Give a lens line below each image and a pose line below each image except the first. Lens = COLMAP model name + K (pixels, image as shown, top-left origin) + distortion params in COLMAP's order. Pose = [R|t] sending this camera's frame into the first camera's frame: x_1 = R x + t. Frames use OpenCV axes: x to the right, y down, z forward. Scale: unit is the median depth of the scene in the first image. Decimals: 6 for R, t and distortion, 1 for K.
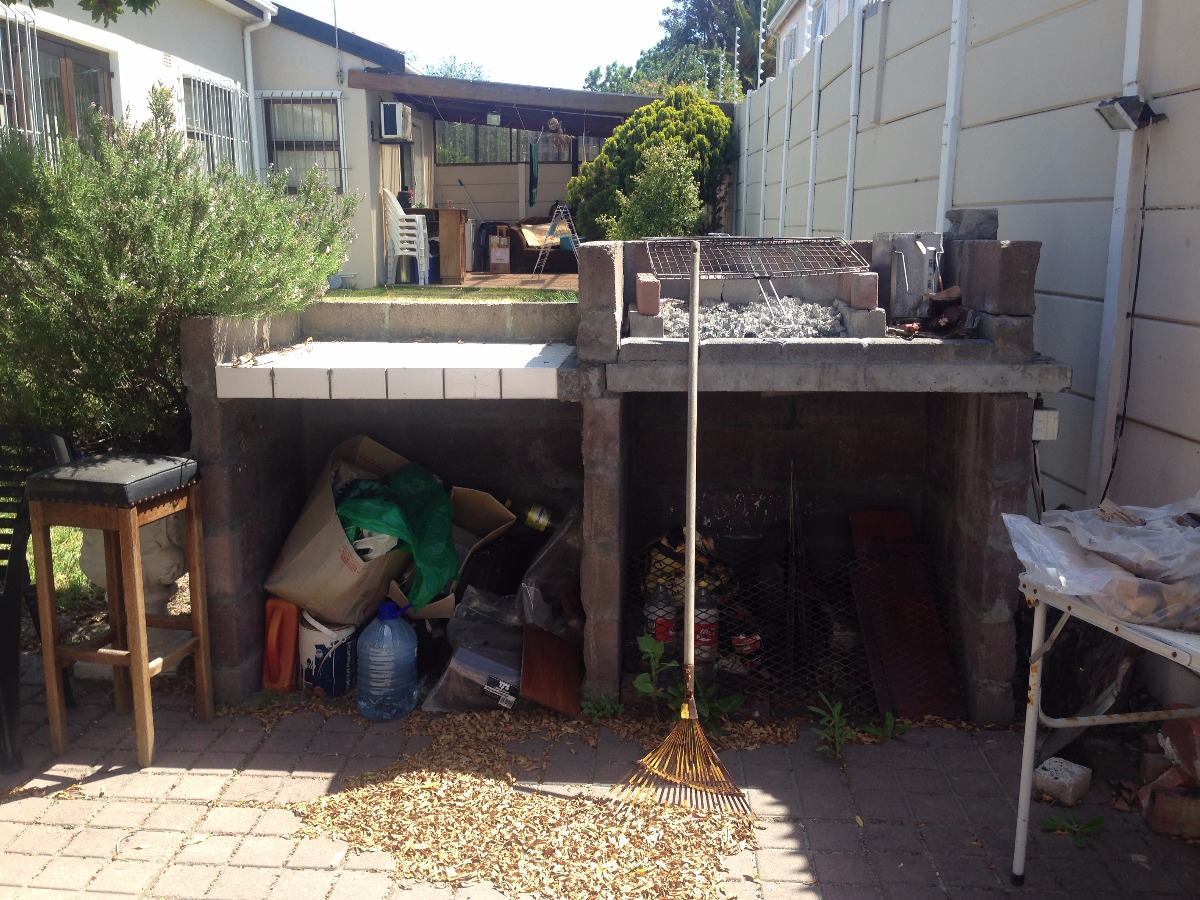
lens RADIAL K [[1127.3, 0, 603.7], [0, 1127.3, 460.4], [0, 0, 1]] dist [0.051718, 0.000000]
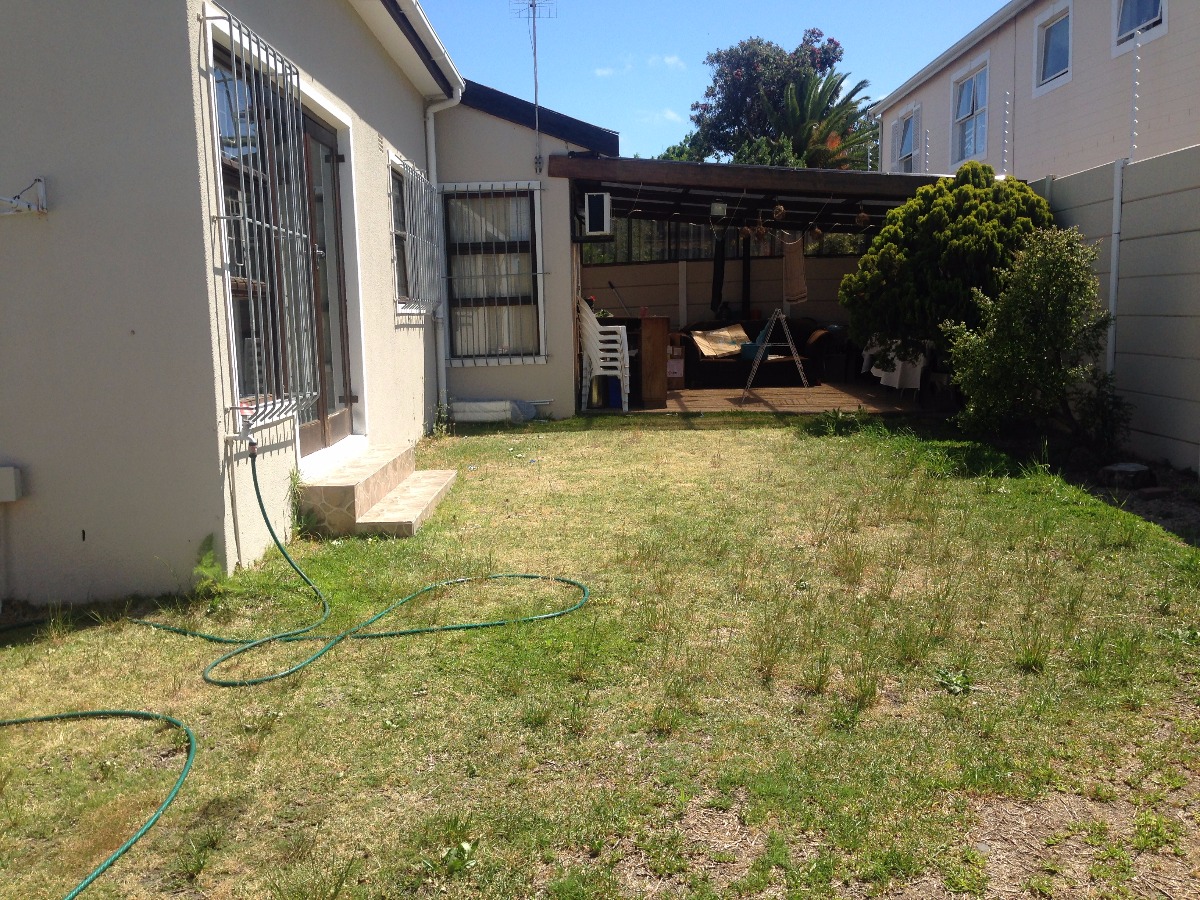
lens RADIAL K [[1127.3, 0, 582.7], [0, 1127.3, 464.0], [0, 0, 1]] dist [0.051718, 0.000000]
pose [[0.999598, -0.028024, 0.004199, -0.200919], [0.028268, 0.996496, -0.078713, -0.054734], [-0.001979, 0.078800, 0.996888, 0.196103]]
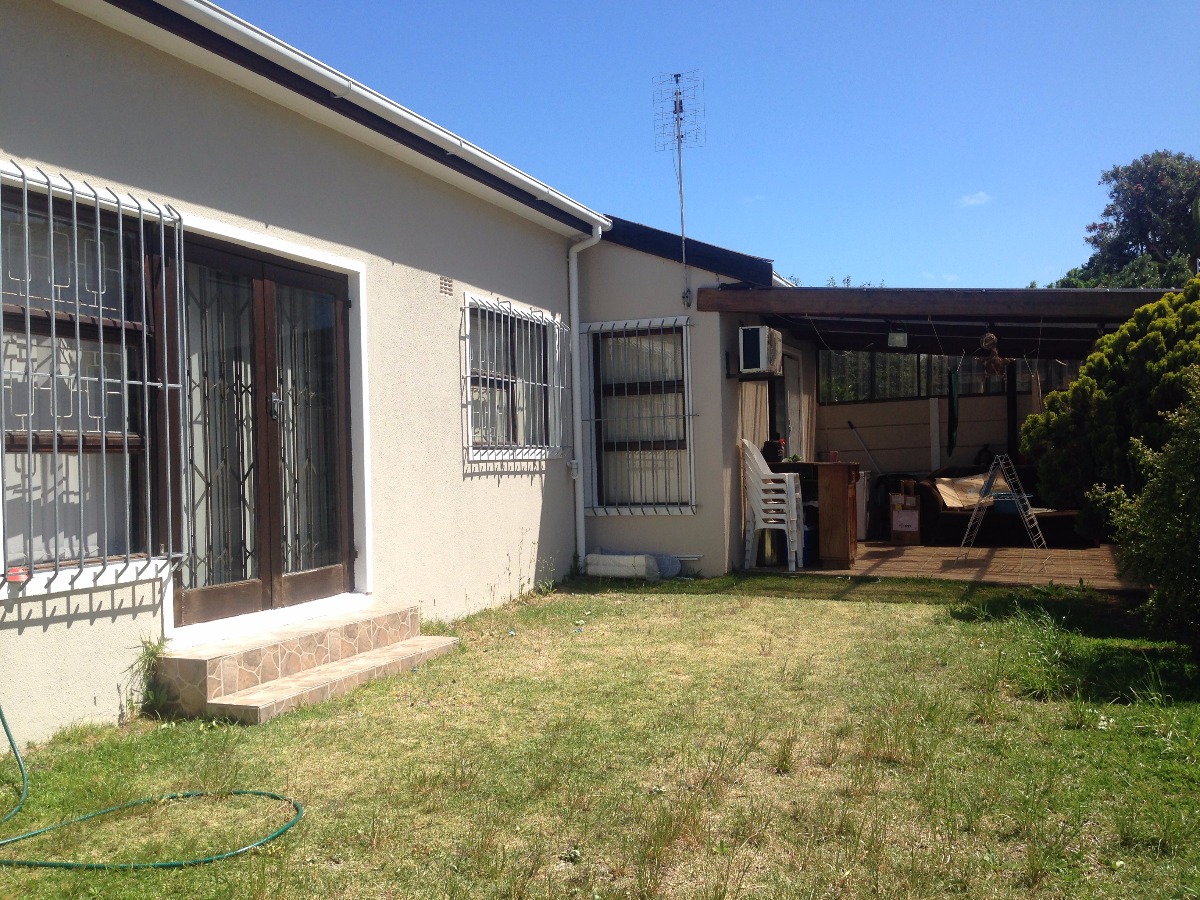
lens RADIAL K [[1127.3, 0, 576.9], [0, 1127.3, 434.5], [0, 0, 1]] dist [0.051718, 0.000000]
pose [[0.934309, -0.027041, -0.355437, -0.034757], [-0.054046, 0.974845, -0.216230, -0.080181], [0.352344, 0.221236, 0.909345, 0.300424]]
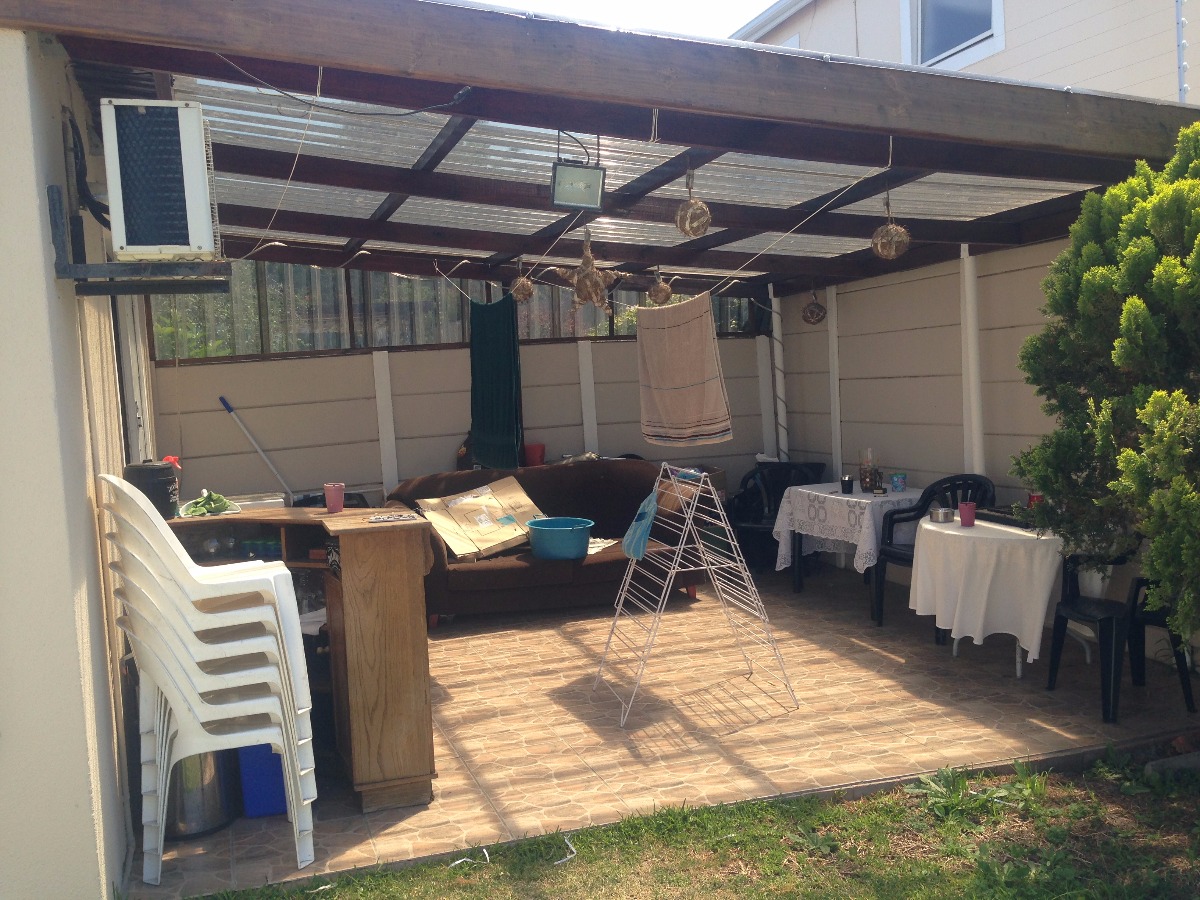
lens RADIAL K [[1127.3, 0, 622.3], [0, 1127.3, 472.5], [0, 0, 1]] dist [0.051718, 0.000000]
pose [[0.930532, -0.081514, 0.357022, -0.182119], [0.131314, 0.984352, -0.117507, -0.202663], [-0.341857, 0.156226, 0.926675, 0.757852]]
